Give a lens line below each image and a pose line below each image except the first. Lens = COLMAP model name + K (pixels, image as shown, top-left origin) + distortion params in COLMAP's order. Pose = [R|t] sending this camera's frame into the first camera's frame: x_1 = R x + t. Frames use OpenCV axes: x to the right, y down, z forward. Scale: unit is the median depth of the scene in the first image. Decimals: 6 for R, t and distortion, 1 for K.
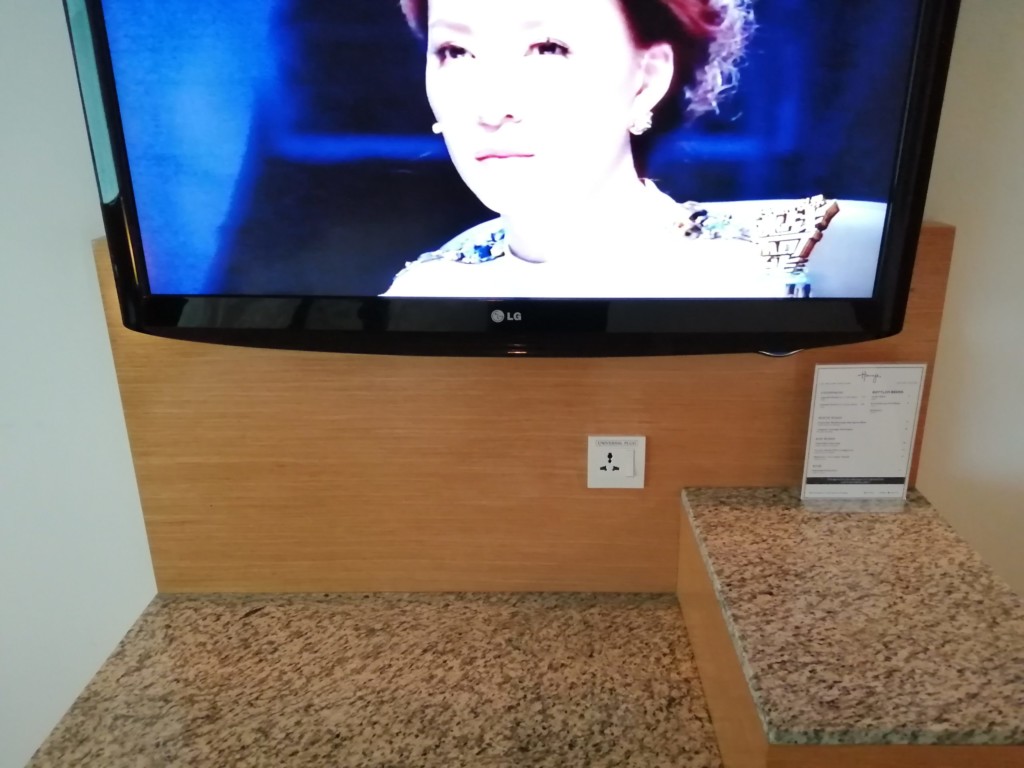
lens RADIAL K [[824.4, 0, 515.1], [0, 824.4, 379.4], [0, 0, 1]] dist [0.068996, -0.124113]
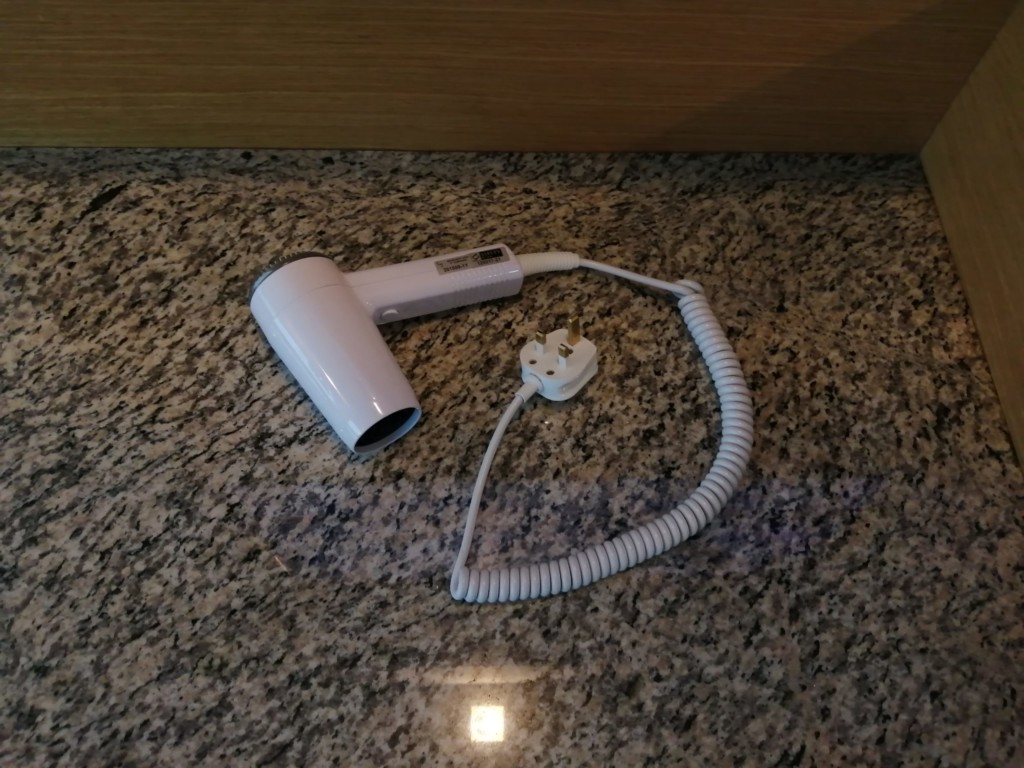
lens RADIAL K [[824.4, 0, 517.0], [0, 824.4, 384.6], [0, 0, 1]] dist [0.068996, -0.124113]
pose [[0.996708, -0.025723, 0.076888, -0.119064], [-0.033689, 0.731195, 0.681336, 0.011890], [-0.073746, -0.681683, 0.727921, 0.588940]]
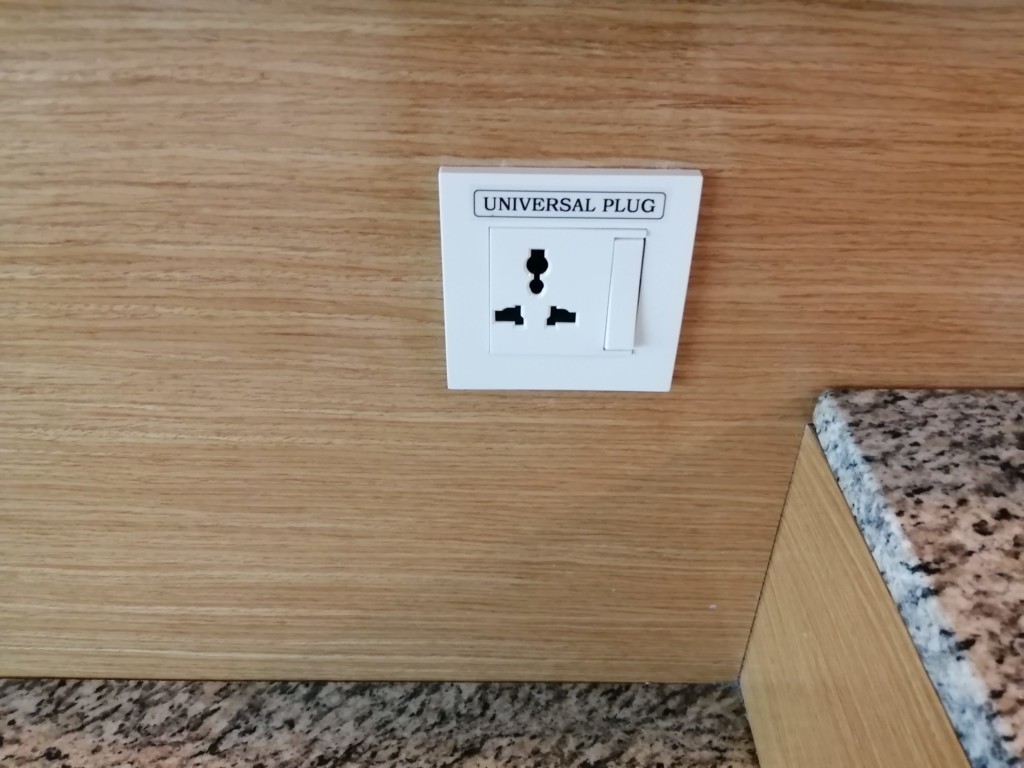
lens RADIAL K [[824.4, 0, 518.7], [0, 824.4, 385.5], [0, 0, 1]] dist [0.068996, -0.124113]
pose [[0.998842, 0.008602, 0.047341, 0.103249], [-0.020866, 0.963994, 0.265103, 0.067740], [-0.043356, -0.265783, 0.963057, 0.803803]]
